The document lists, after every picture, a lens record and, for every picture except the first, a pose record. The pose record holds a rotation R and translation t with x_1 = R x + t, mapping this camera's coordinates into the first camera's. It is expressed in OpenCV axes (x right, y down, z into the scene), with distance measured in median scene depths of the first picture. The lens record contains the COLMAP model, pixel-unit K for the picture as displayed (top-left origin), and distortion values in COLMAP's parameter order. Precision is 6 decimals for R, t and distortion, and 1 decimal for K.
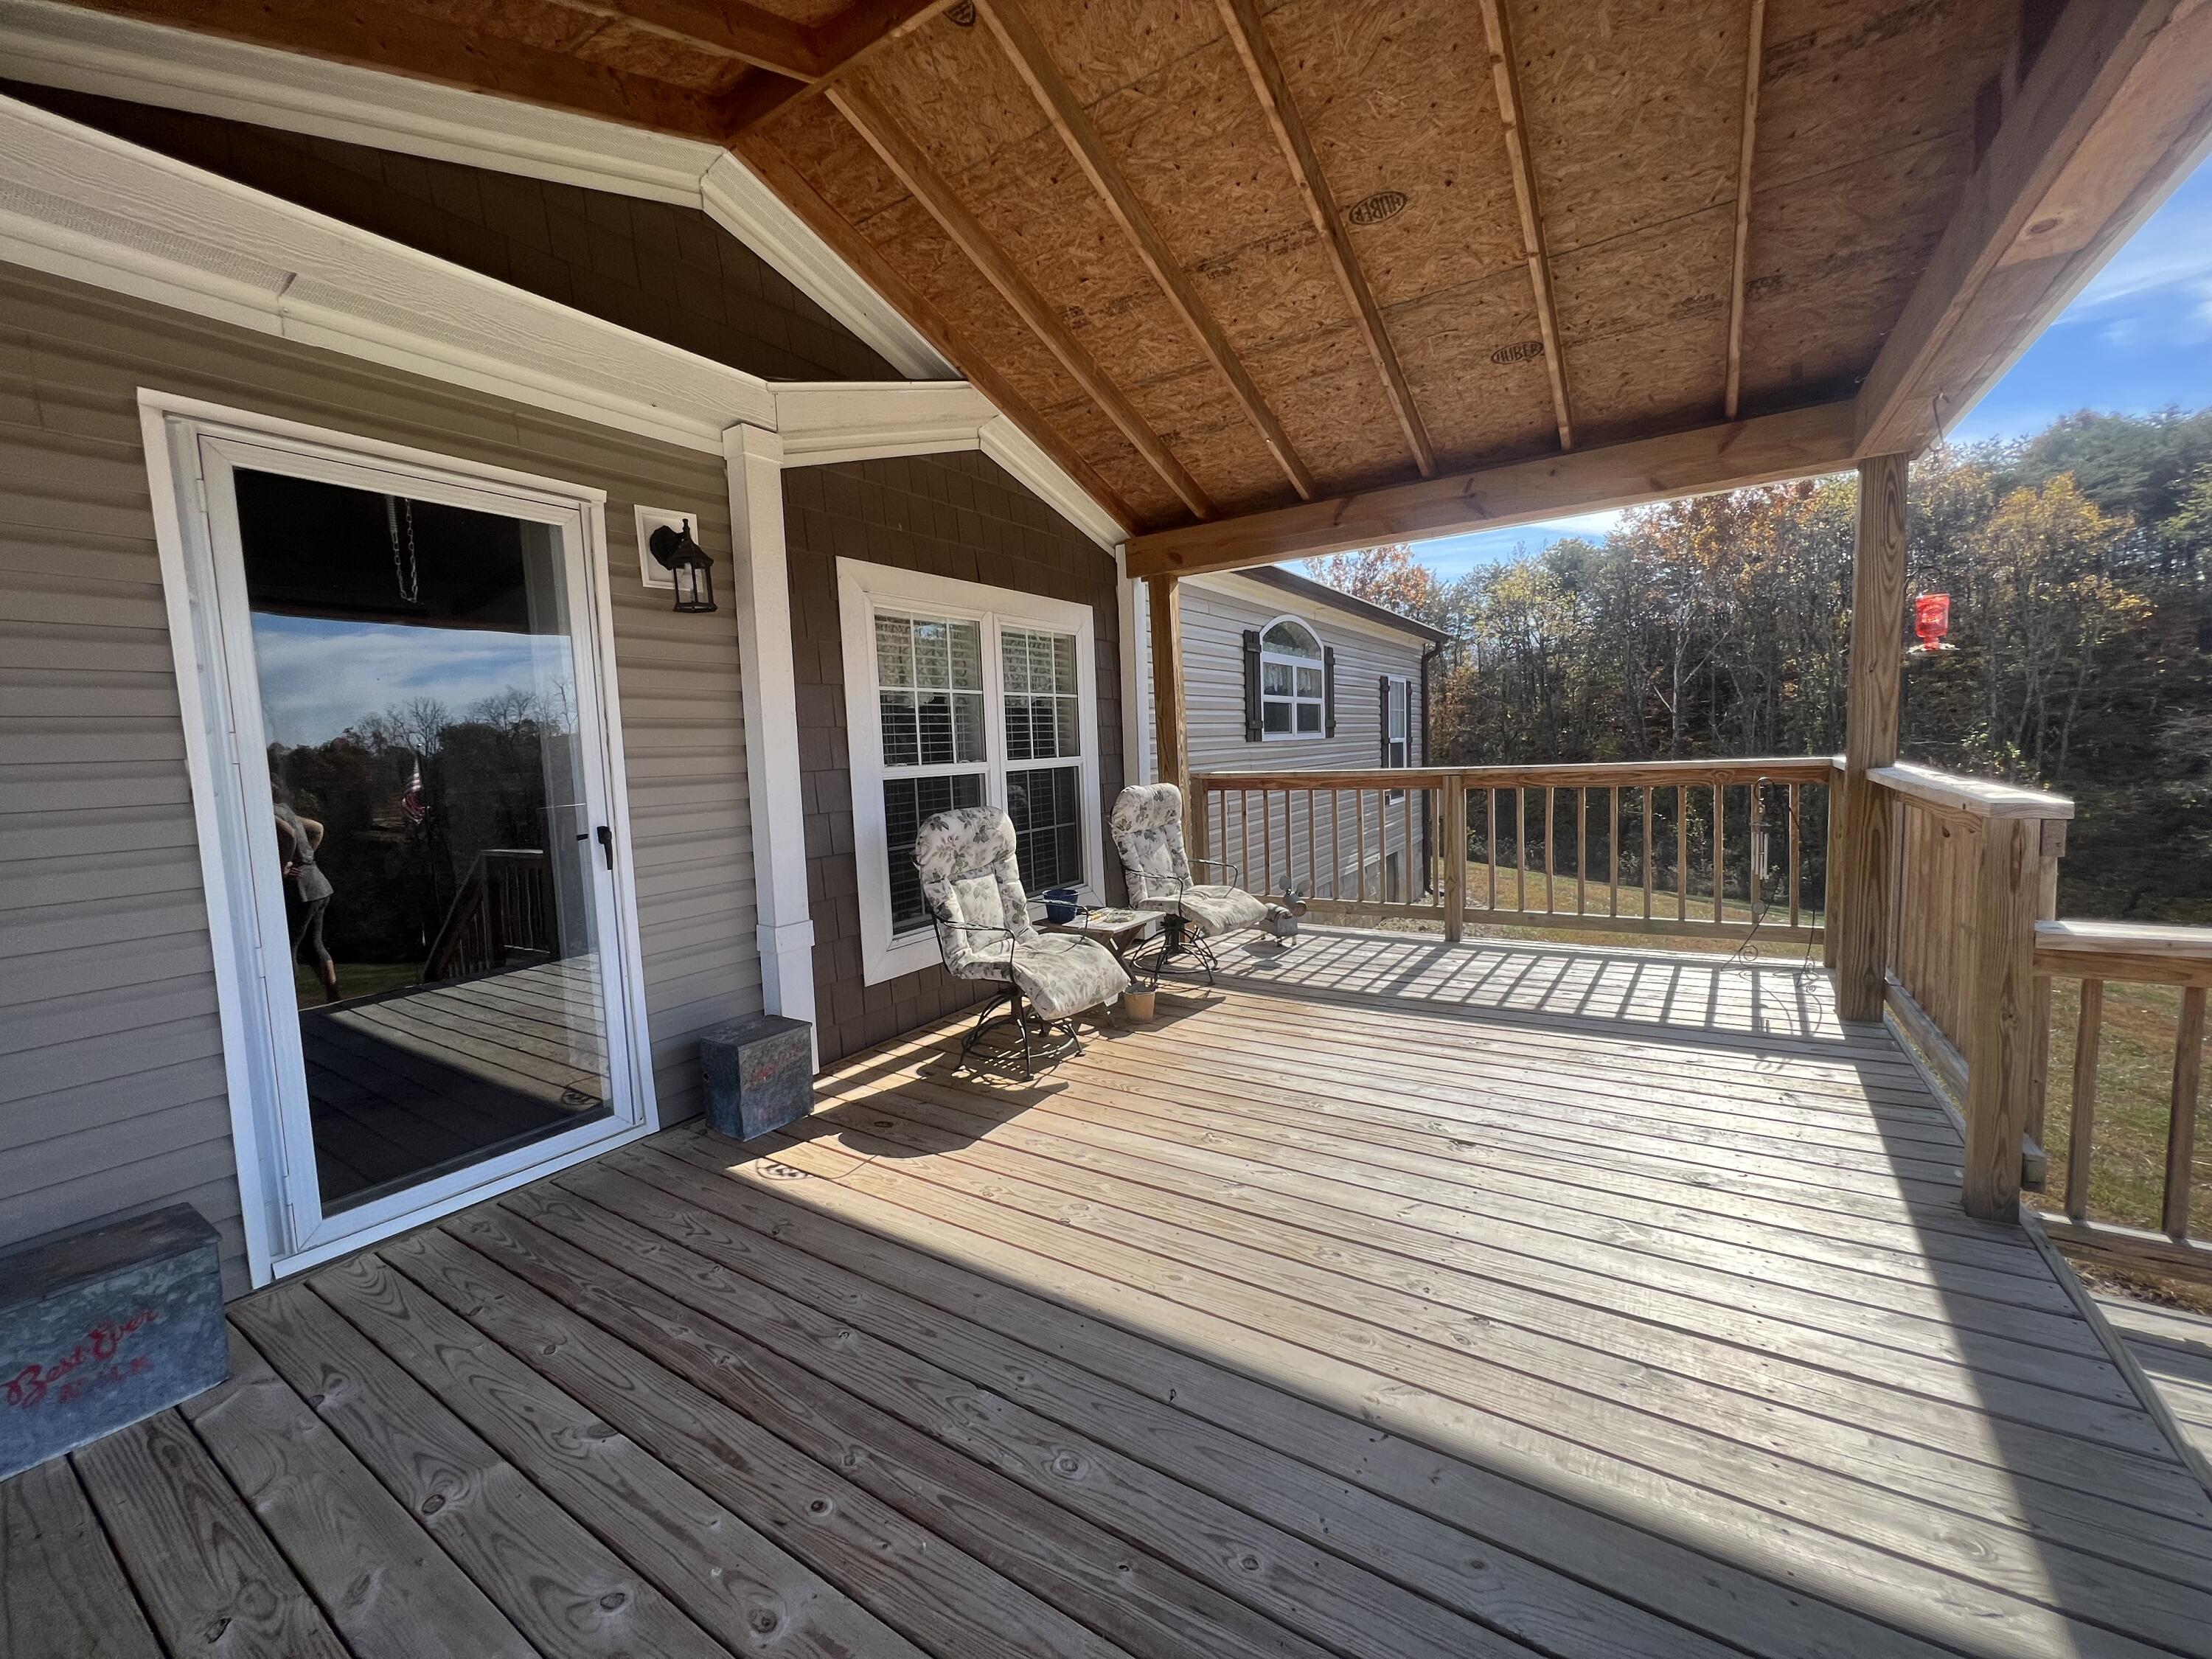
lens RADIAL K [[883.8, 0, 1106.7], [0, 883.8, 828.2], [0, 0, 1]] dist [-0.001122, 0.000799]
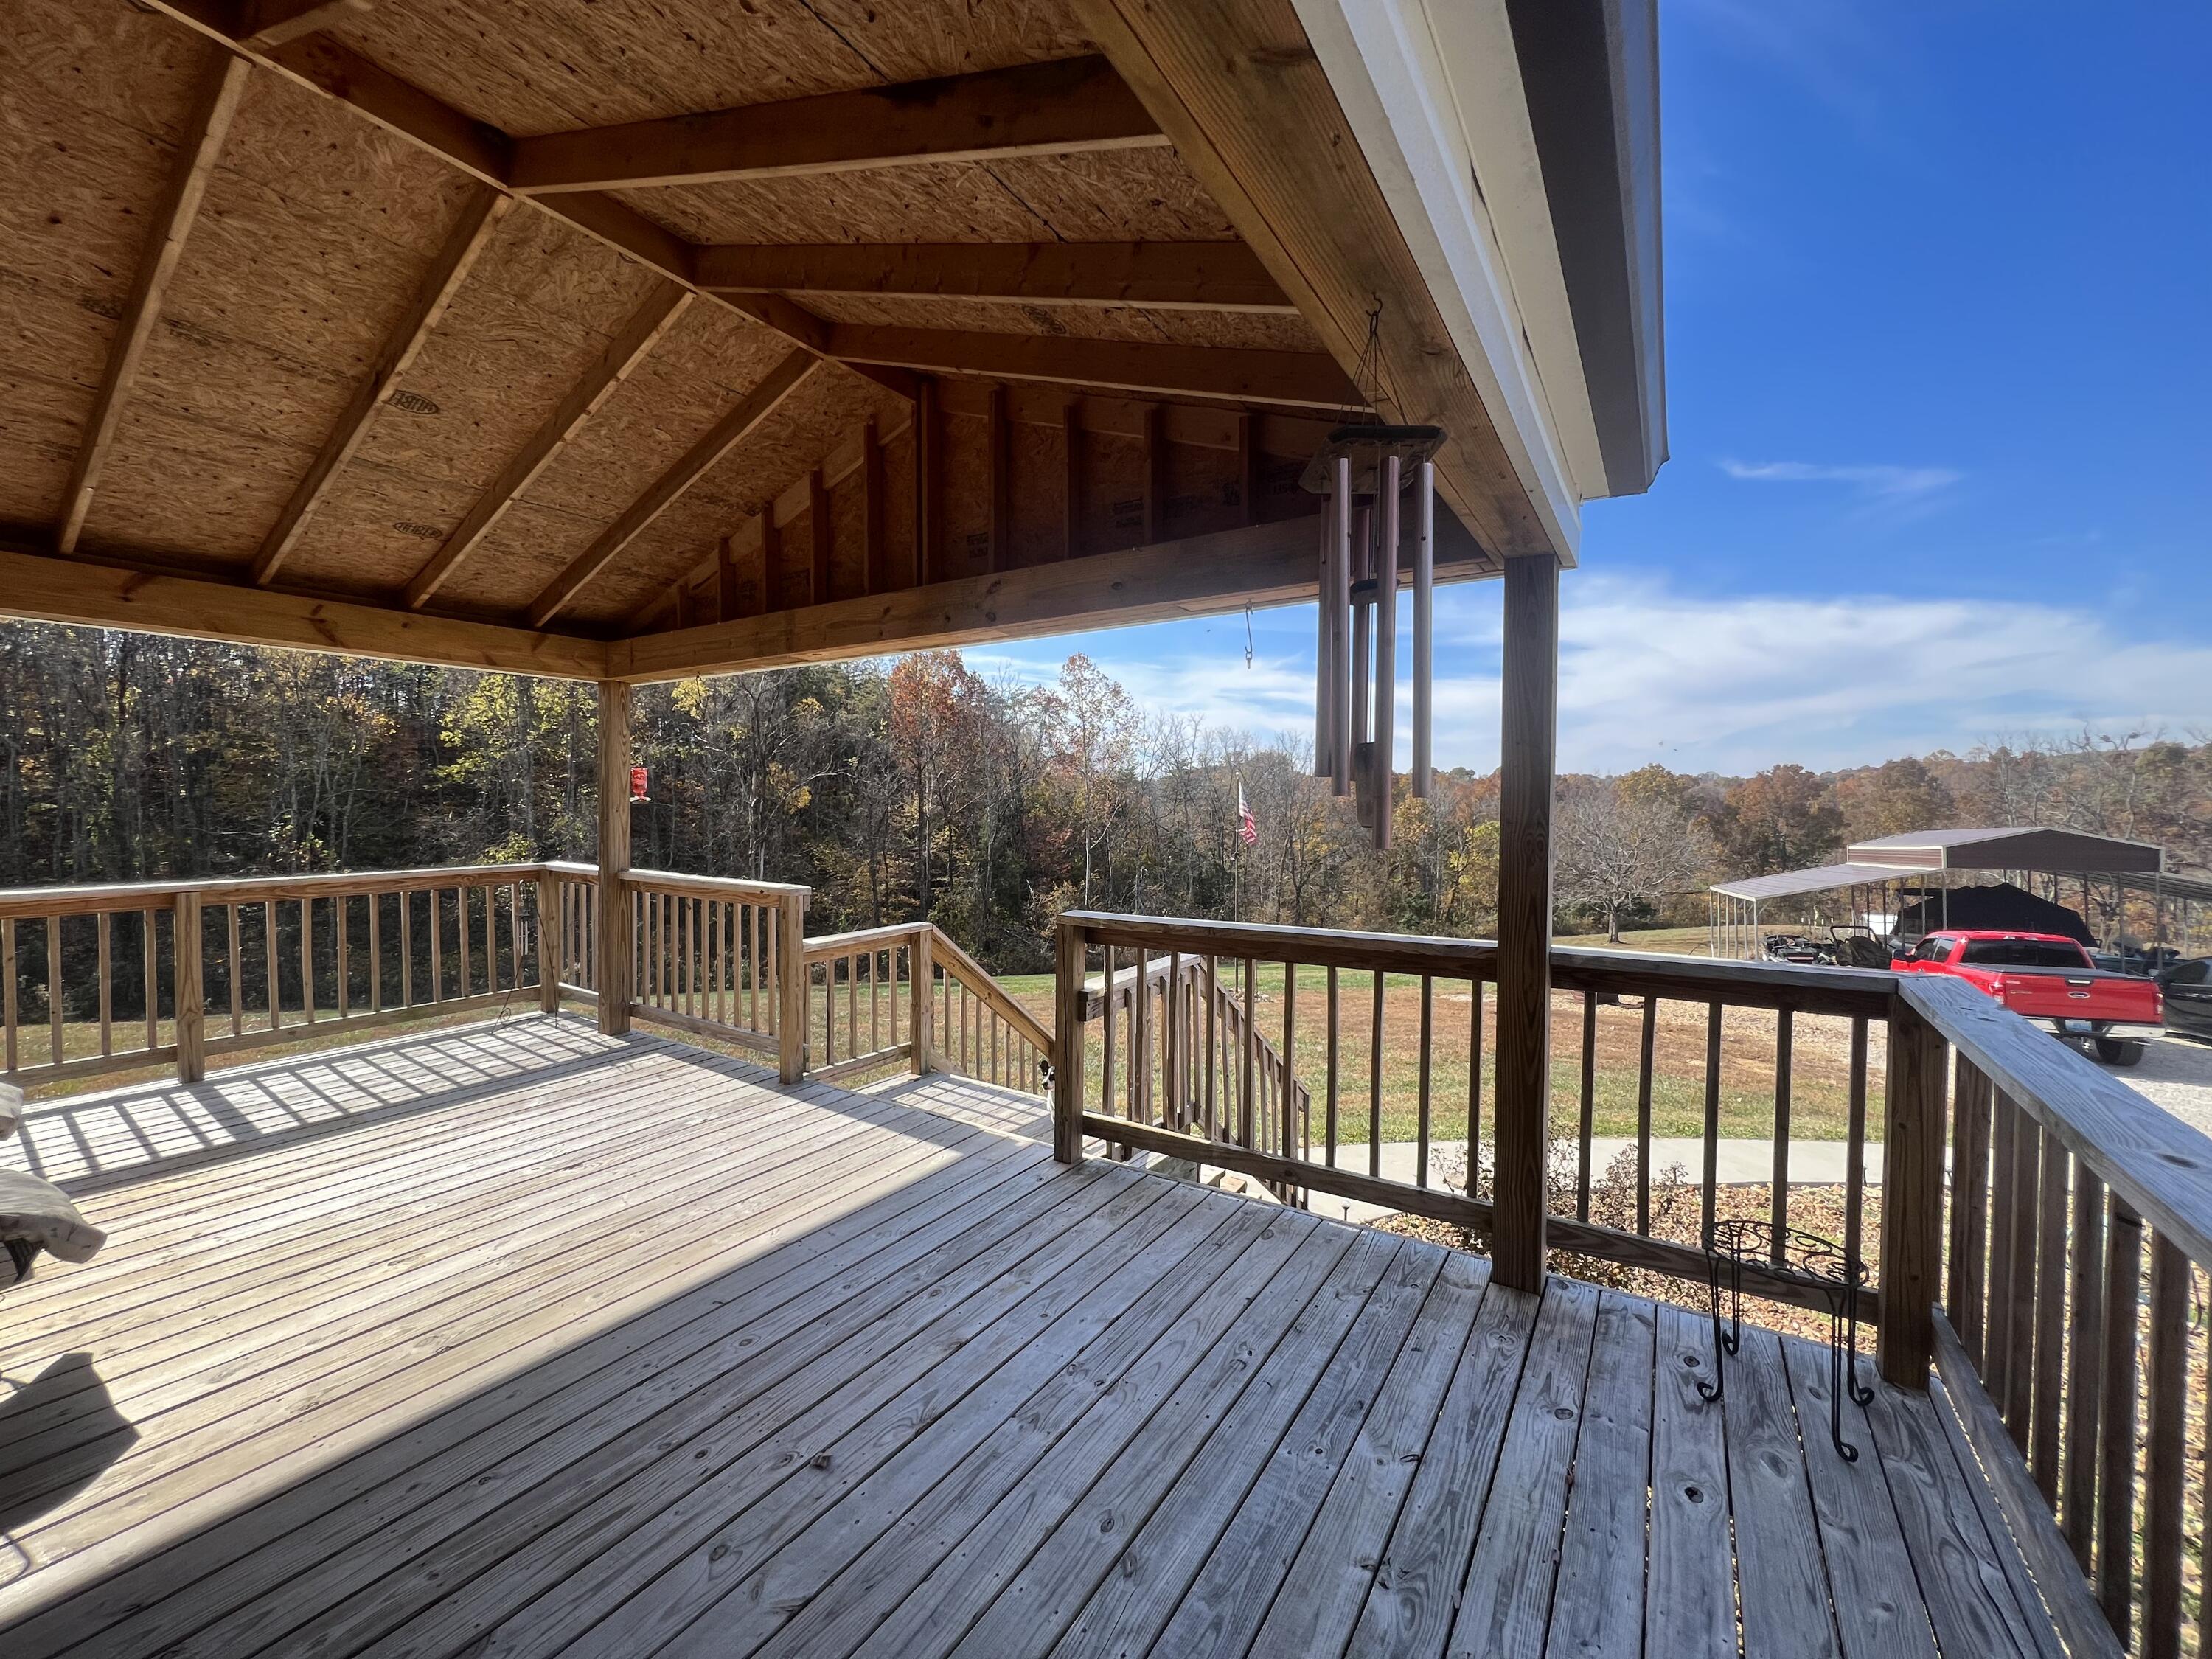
lens RADIAL K [[883.8, 0, 1106.7], [0, 883.8, 830.2], [0, 0, 1]] dist [-0.001122, 0.000799]
pose [[-0.008609, 0.011572, 0.999896, -0.601583], [0.082949, 0.996495, -0.010818, -0.042873], [-0.996517, 0.082847, -0.009539, 0.110330]]
